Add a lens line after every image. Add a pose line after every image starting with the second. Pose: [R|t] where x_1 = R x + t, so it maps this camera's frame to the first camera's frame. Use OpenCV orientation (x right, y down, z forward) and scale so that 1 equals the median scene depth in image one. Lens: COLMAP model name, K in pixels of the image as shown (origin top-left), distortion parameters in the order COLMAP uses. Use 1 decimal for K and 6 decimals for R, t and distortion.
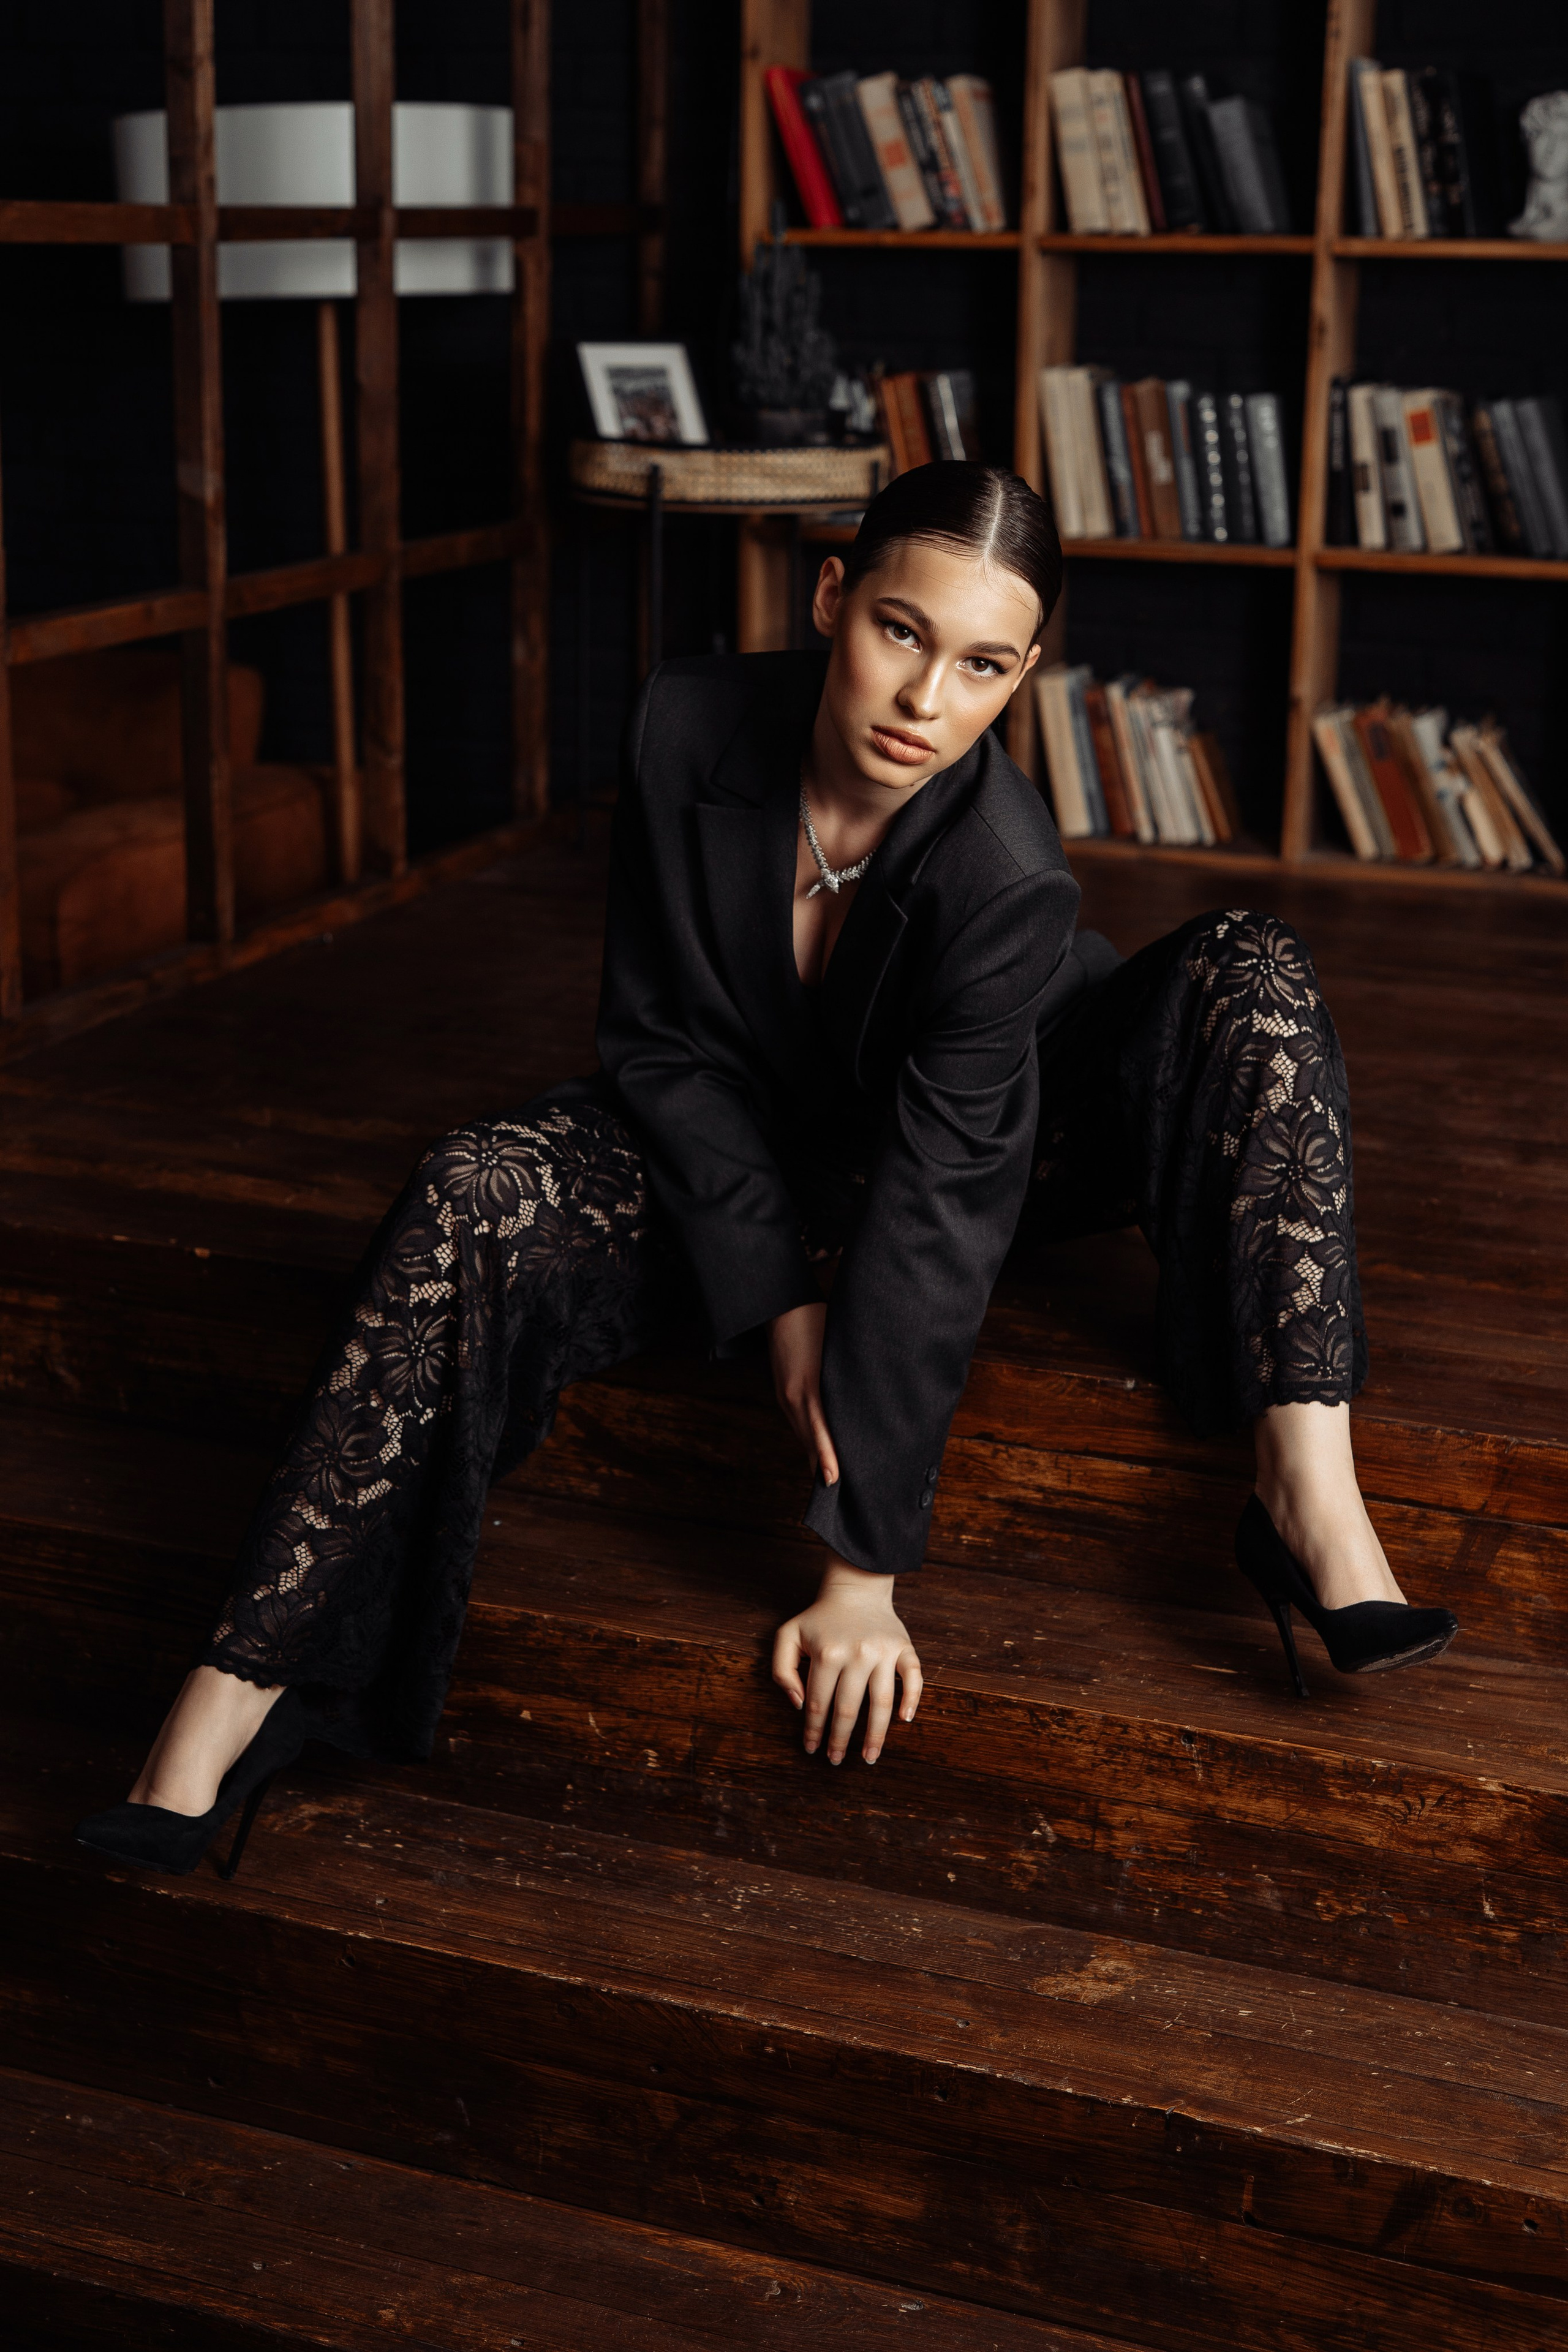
lens RADIAL K [[3360.4, 0, 775.6], [0, 3360.4, 1188.5], [0, 0, 1]] dist [0.004938, 0.000000]
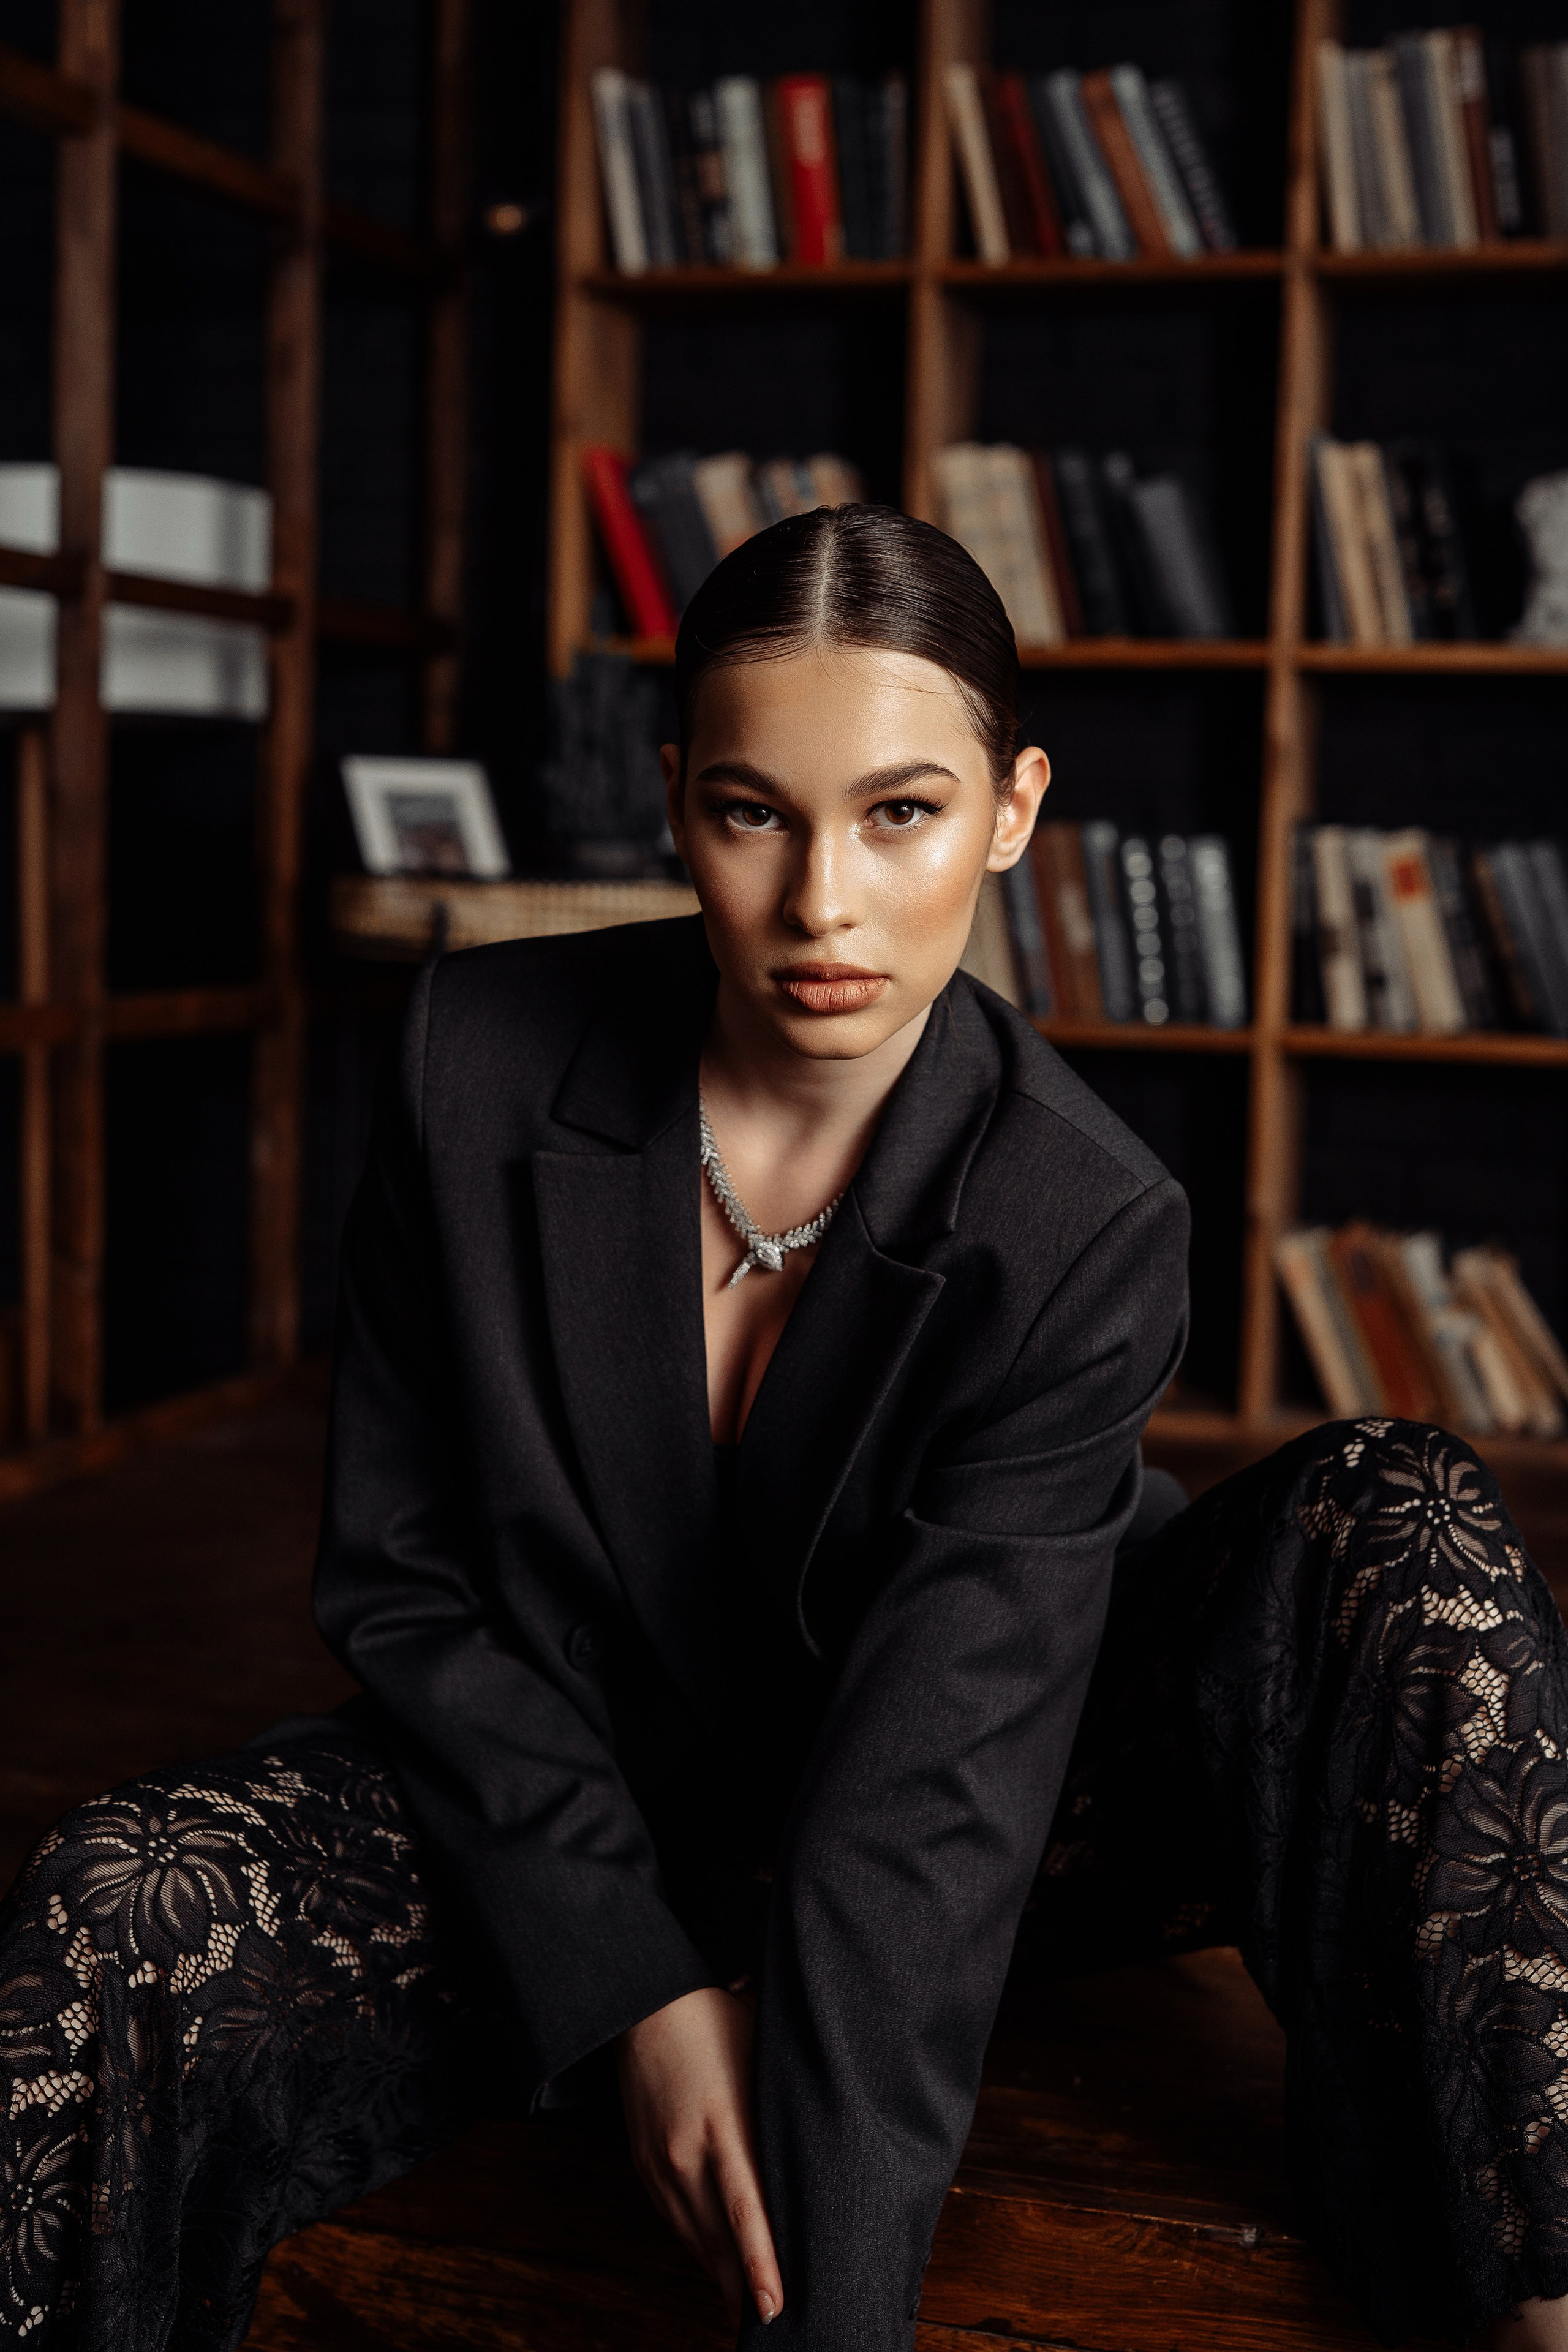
lens RADIAL K [[3360.4, 0, 779.8], [0, 3360.4, 1178.8], [0, 0, 1]] dist [0.004938, 0.000000]
pose [[0.997699, 0.007636, 0.067366, -0.009530], [0.005180, 0.982149, -0.188034, -0.007316], [-0.067599, 0.187950, 0.979849, 0.241930]]
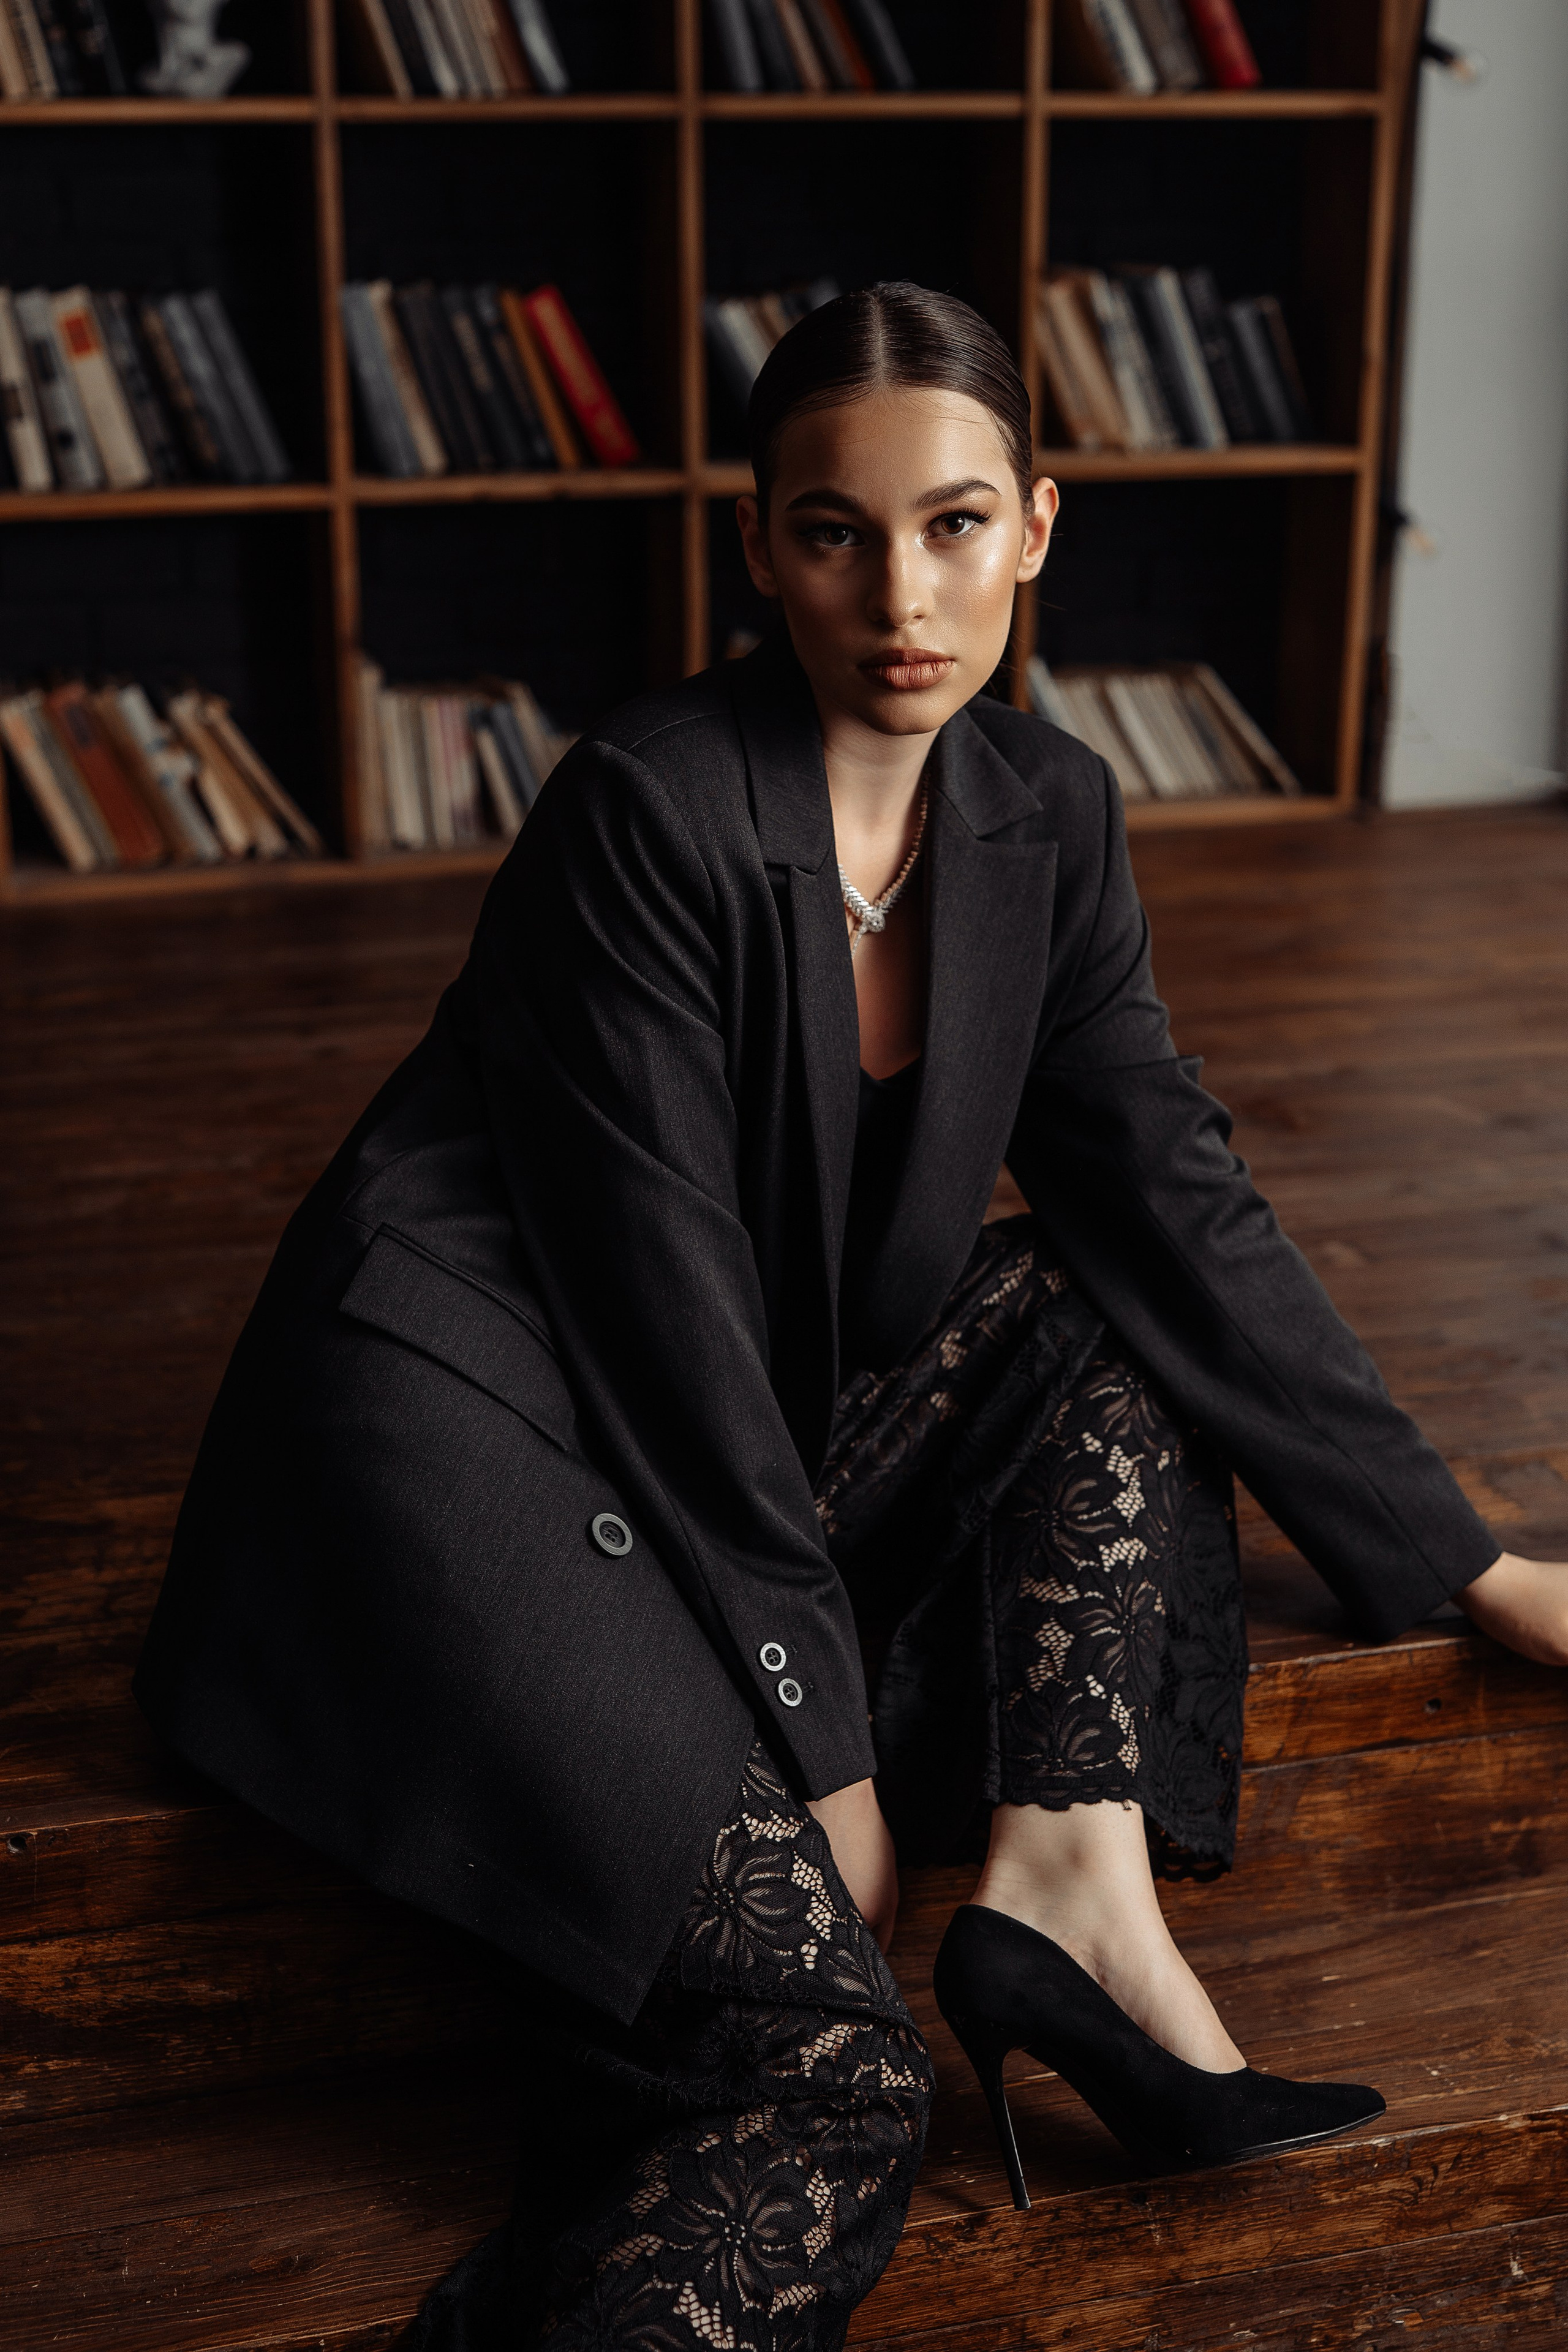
lens RADIAL K [[3360.4, 0, 795.2], [0, 3360.4, 1172.3], [0, 0, 1]] dist [0.004938, 0.000000]
pose [[0.797449, -0.208444, 0.566238, -0.169800], [0.184953, 0.977704, 0.099439, -0.078371], [-0.574341, 0.025430, 0.818221, 0.245647]]
